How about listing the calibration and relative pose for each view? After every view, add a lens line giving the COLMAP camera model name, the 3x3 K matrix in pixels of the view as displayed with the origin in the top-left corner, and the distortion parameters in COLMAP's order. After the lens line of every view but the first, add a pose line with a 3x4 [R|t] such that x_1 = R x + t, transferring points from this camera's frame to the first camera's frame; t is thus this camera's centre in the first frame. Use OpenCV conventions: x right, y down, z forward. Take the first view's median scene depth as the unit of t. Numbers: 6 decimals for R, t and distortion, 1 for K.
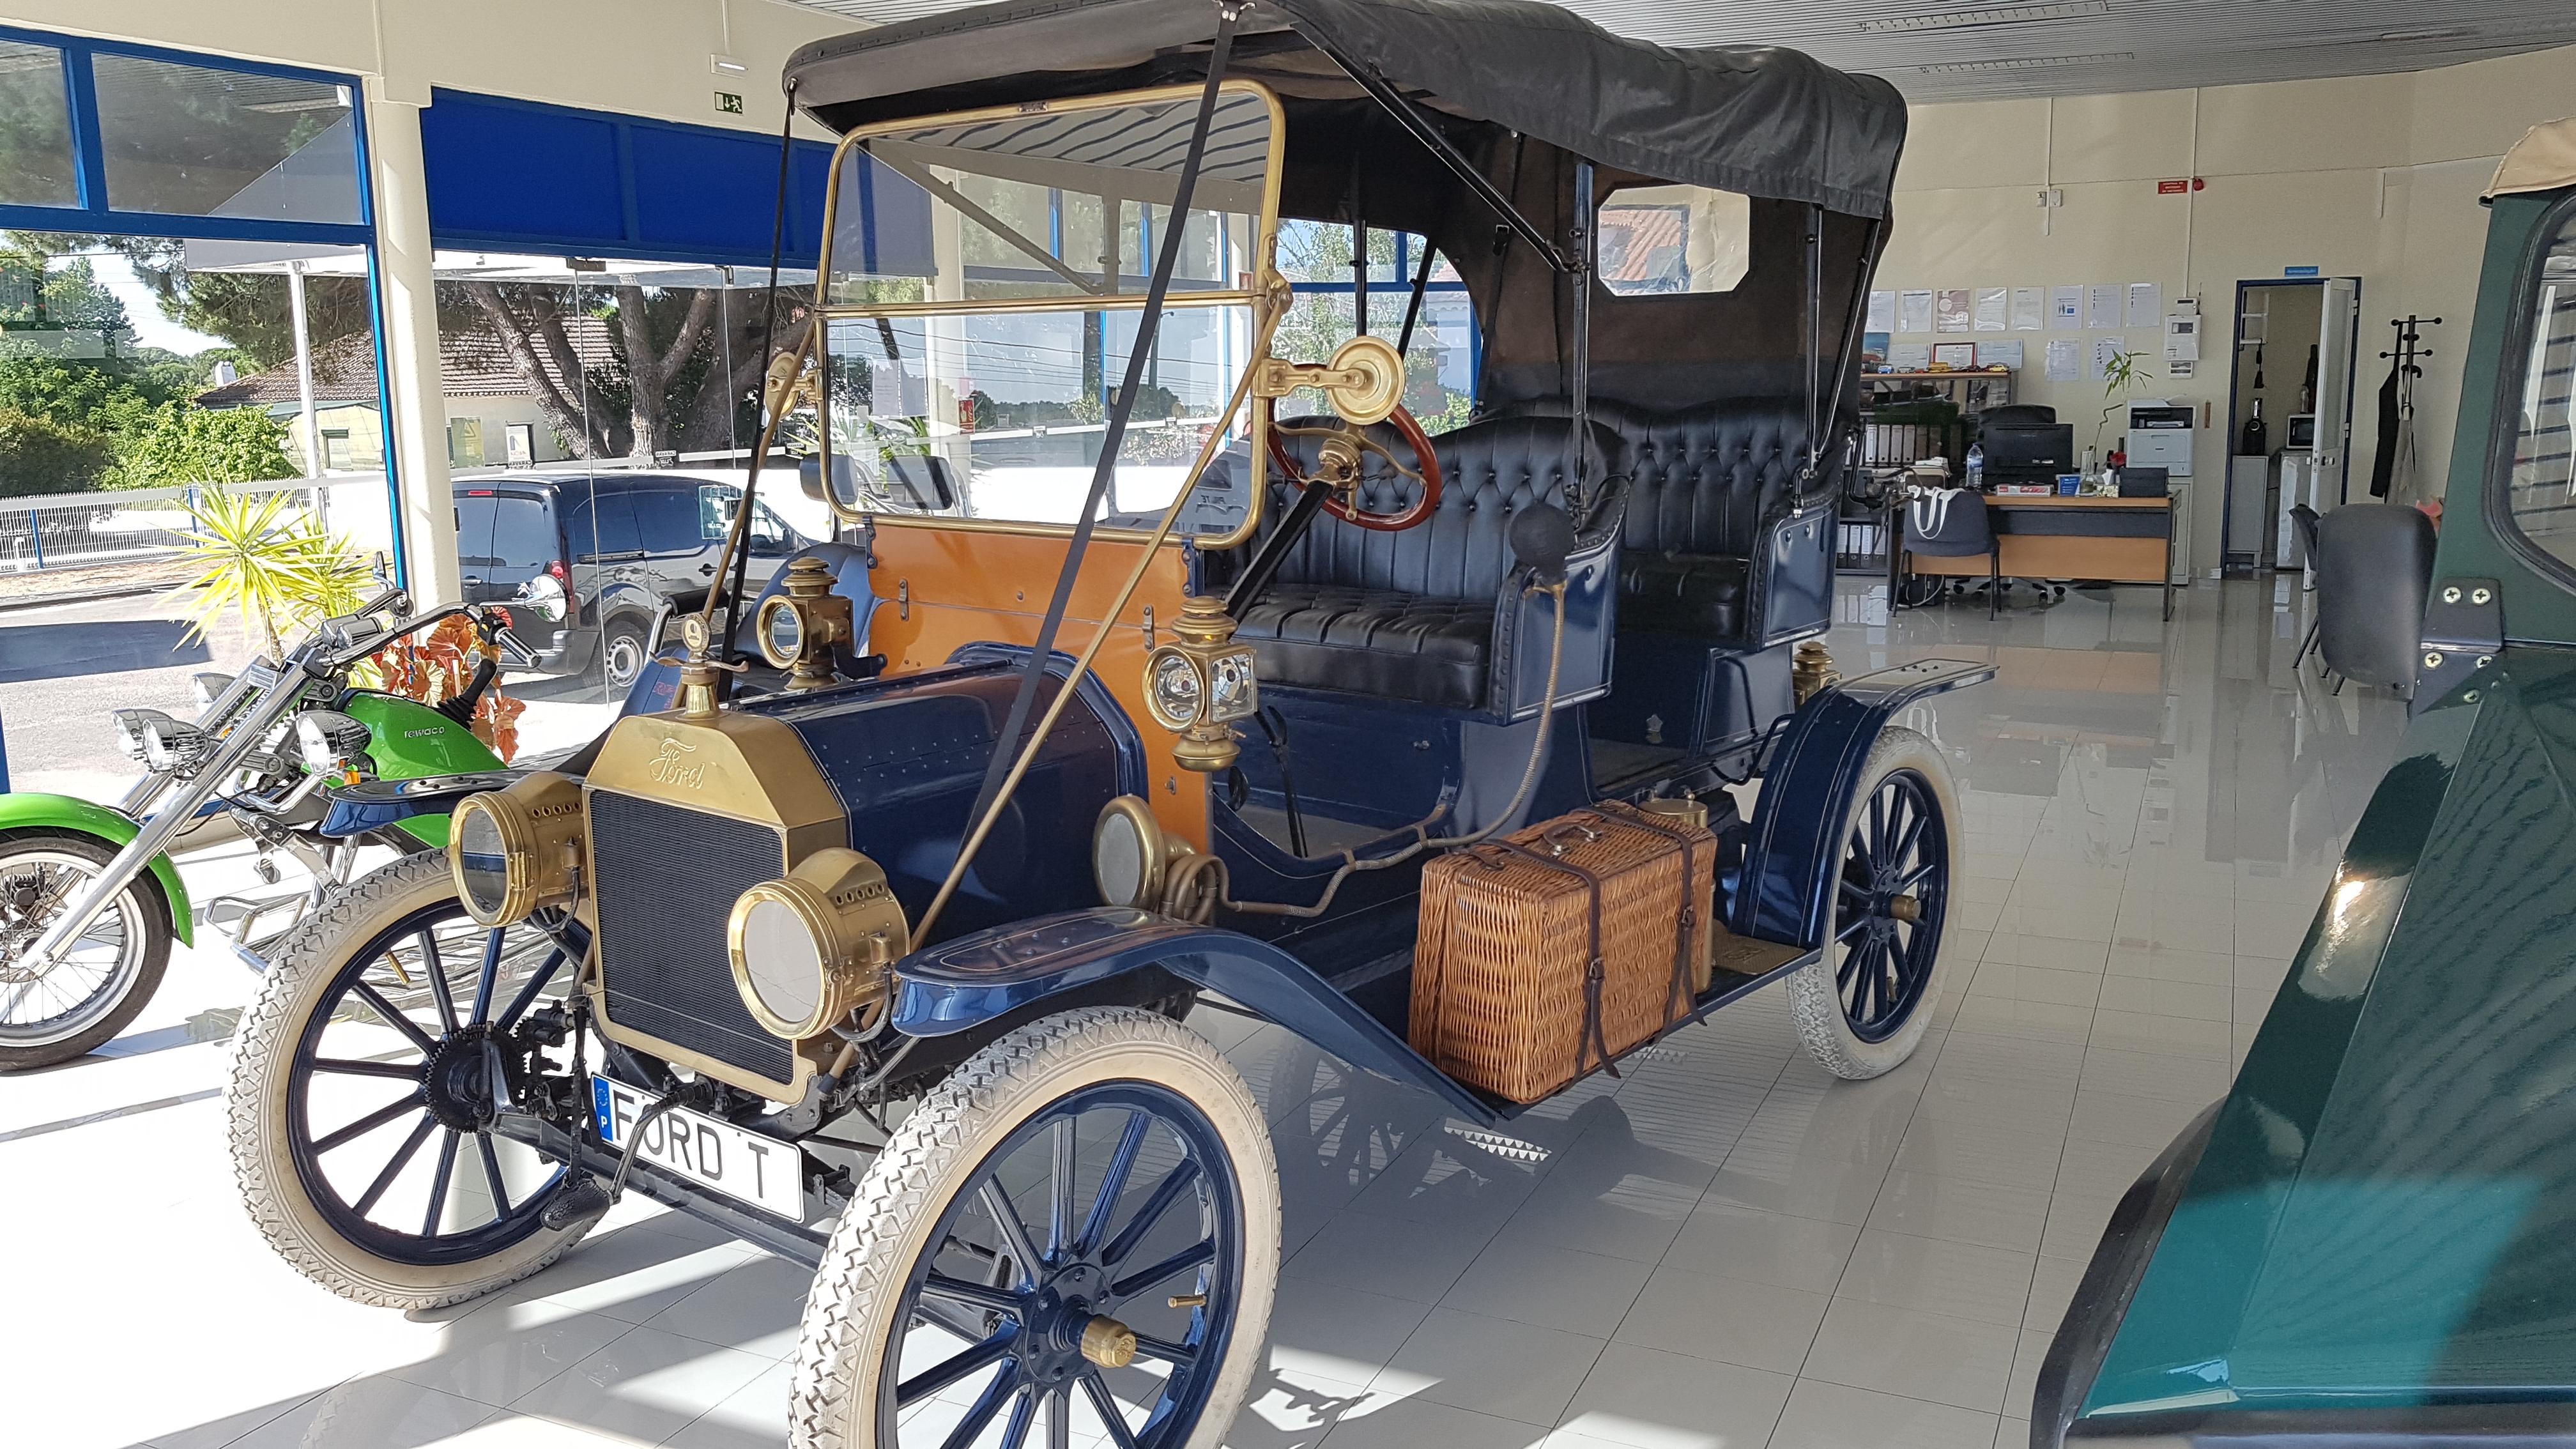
lens RADIAL K [[2017.6, 0, 1287.8], [0, 2017.6, 698.1], [0, 0, 1]] dist [-0.000618, -0.010960]
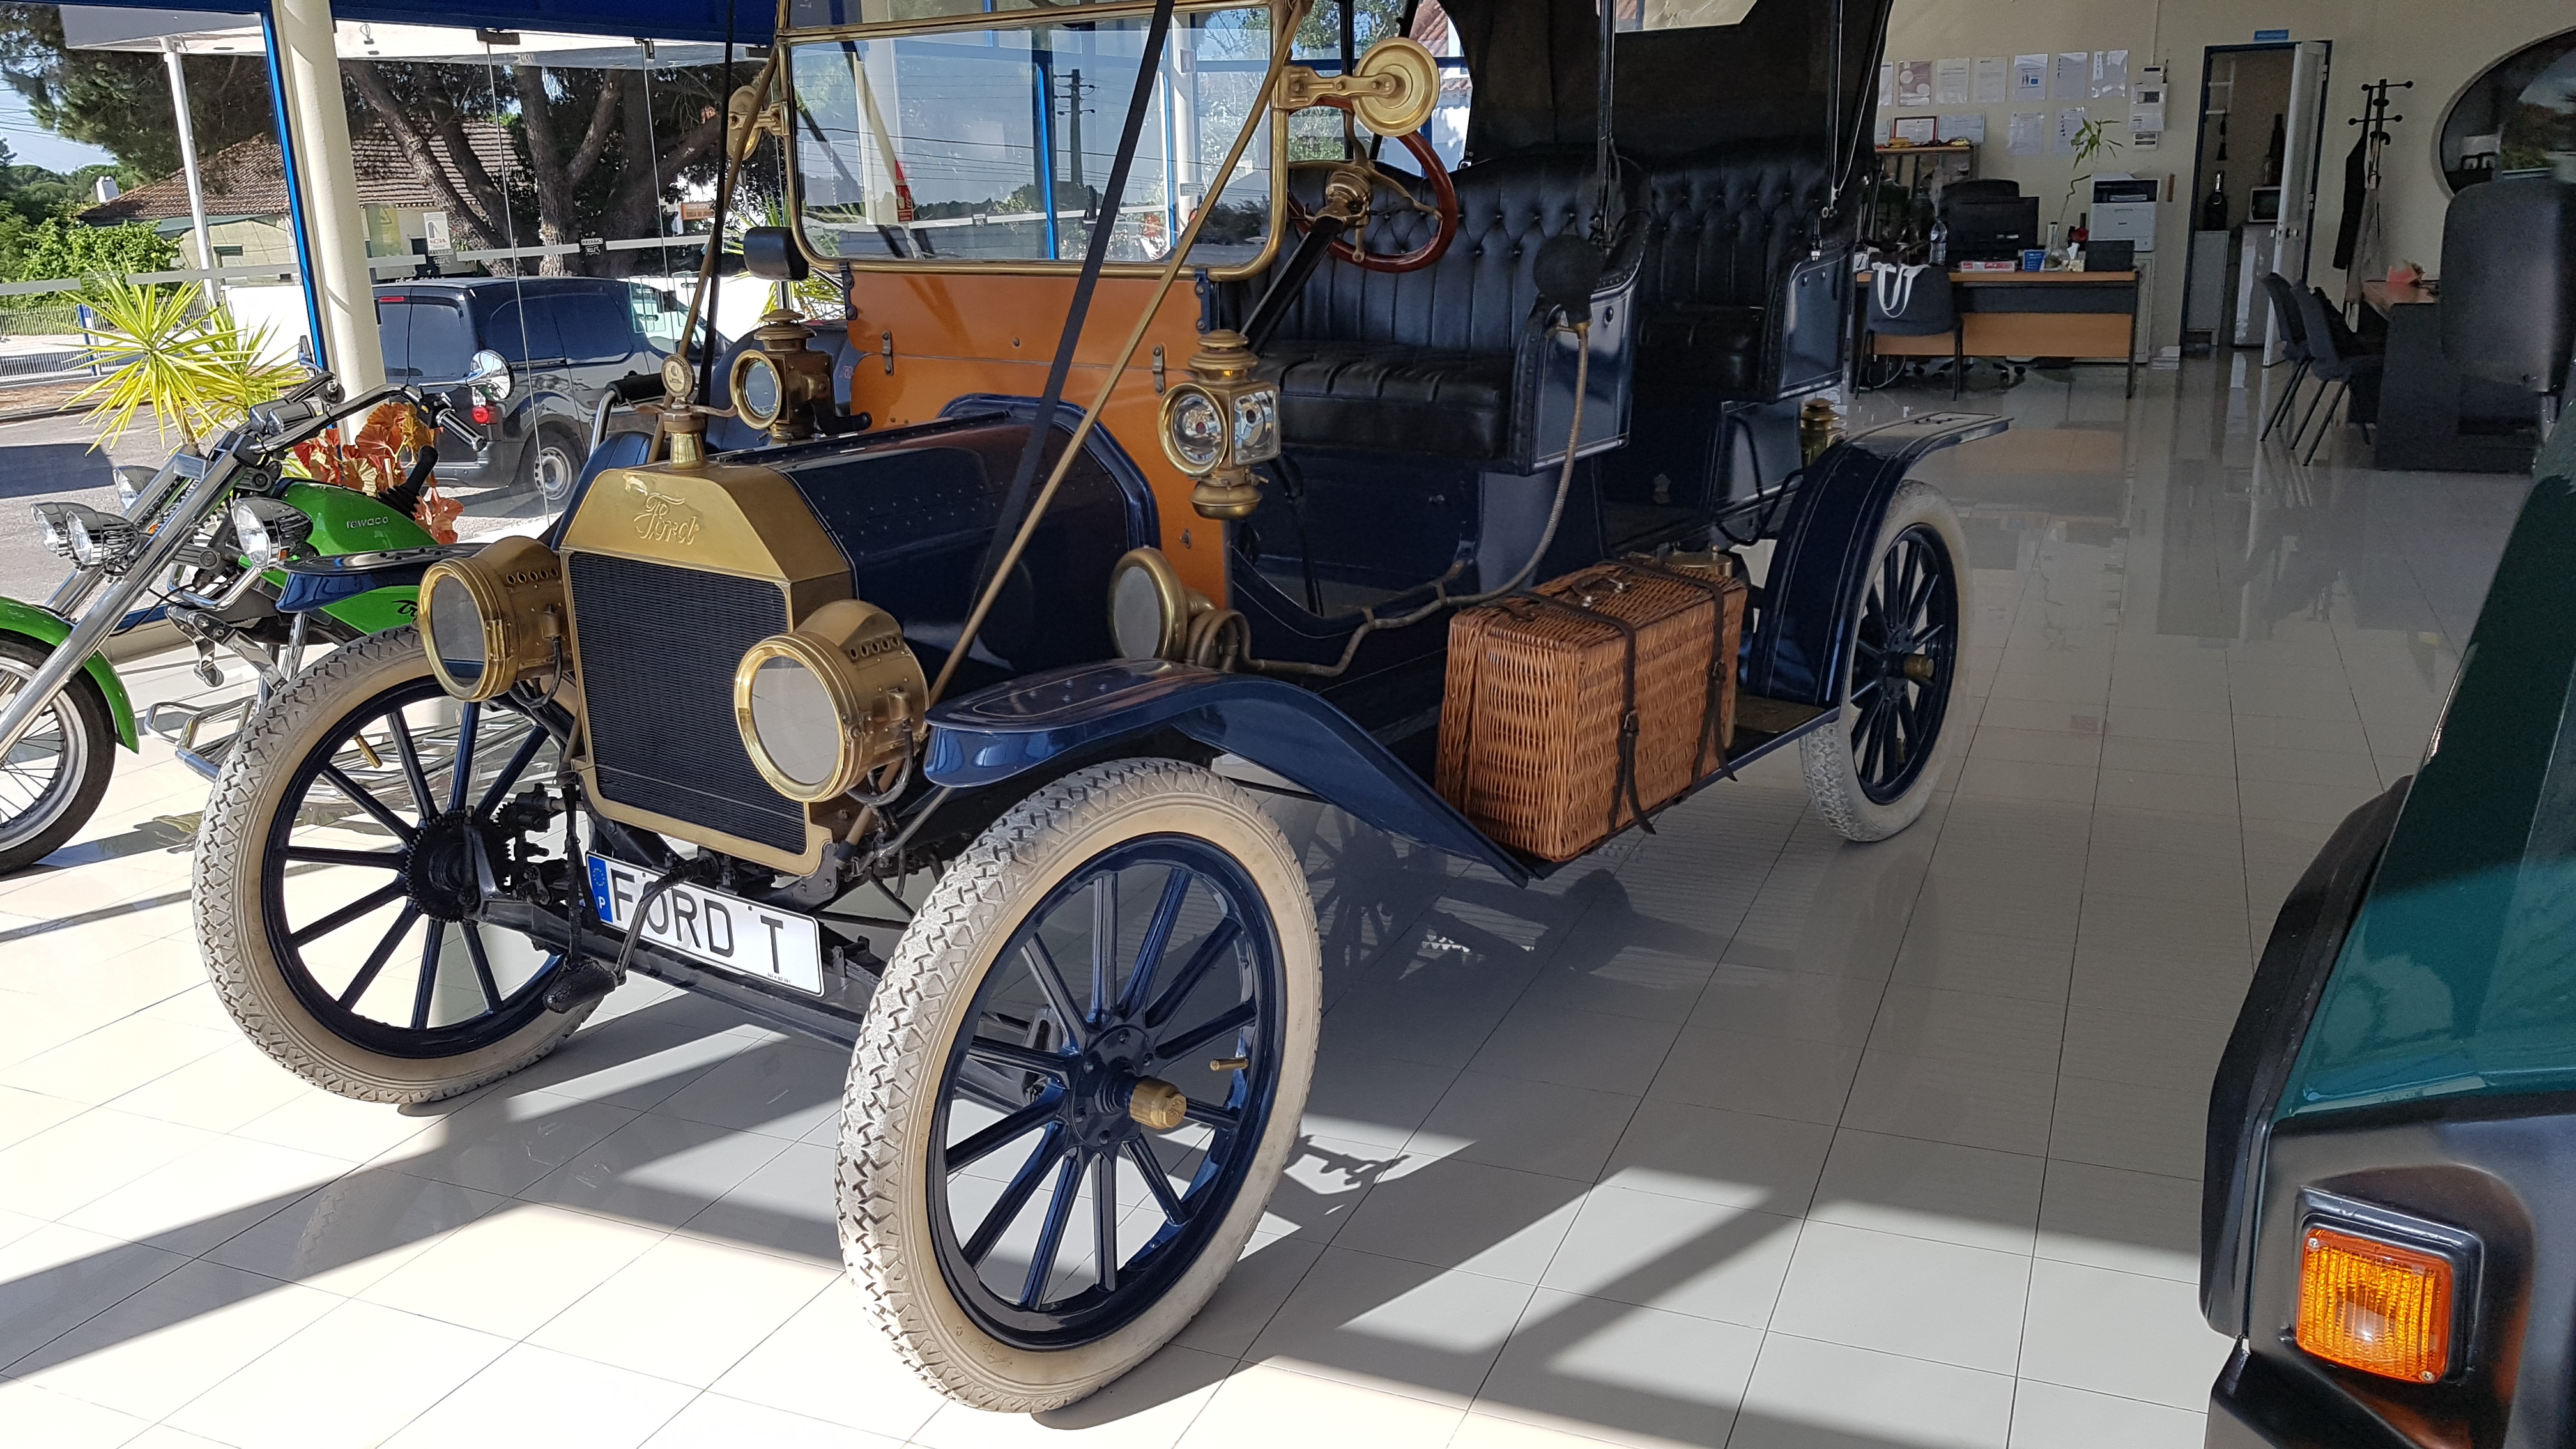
lens RADIAL K [[2017.2, 0, 1288.0], [0, 2017.2, 724.5], [0, 0, 1]] dist [-0.002279, -0.007000]
pose [[0.999249, -0.022097, 0.031816, -0.037819], [0.018627, 0.994244, 0.105508, 0.027888], [-0.033964, -0.104836, 0.993909, 0.043182]]
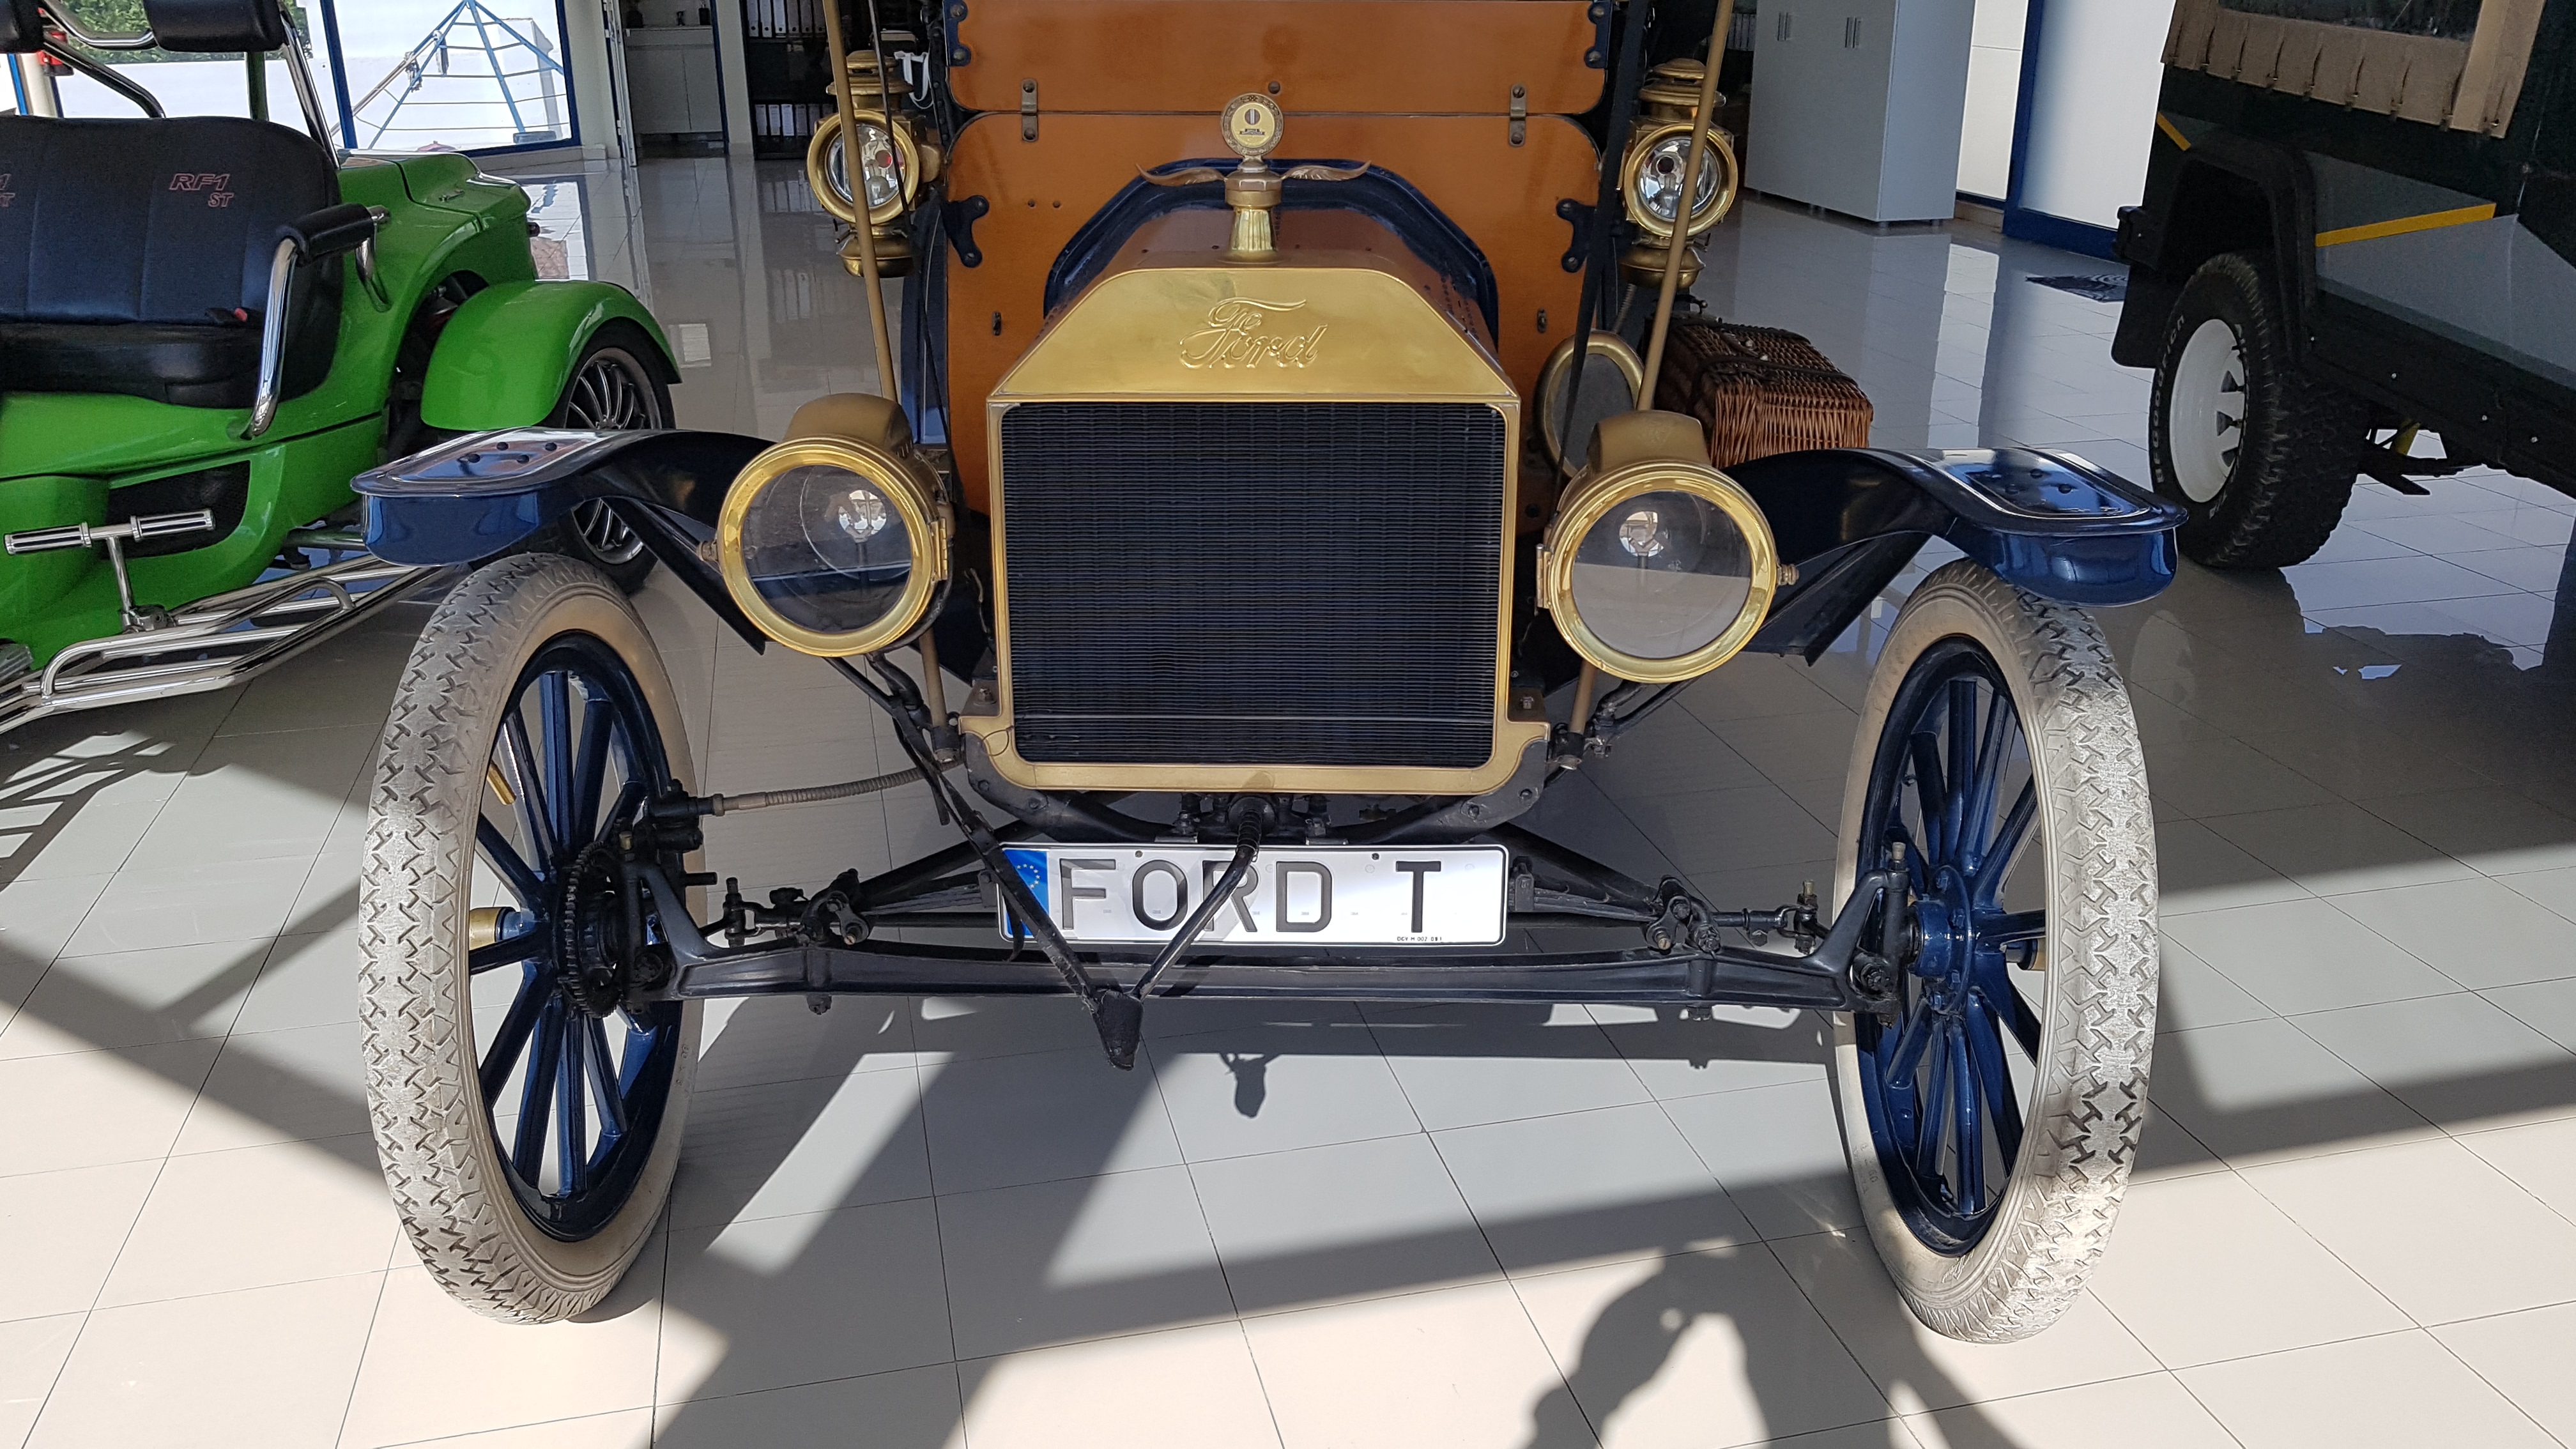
lens RADIAL K [[2017.6, 0, 1287.8], [0, 2017.6, 698.1], [0, 0, 1]] dist [-0.000618, -0.010960]
pose [[0.780194, -0.203890, 0.591376, -0.570499], [0.090501, 0.972234, 0.215802, 0.006555], [-0.618956, -0.114847, 0.776984, 0.389149]]
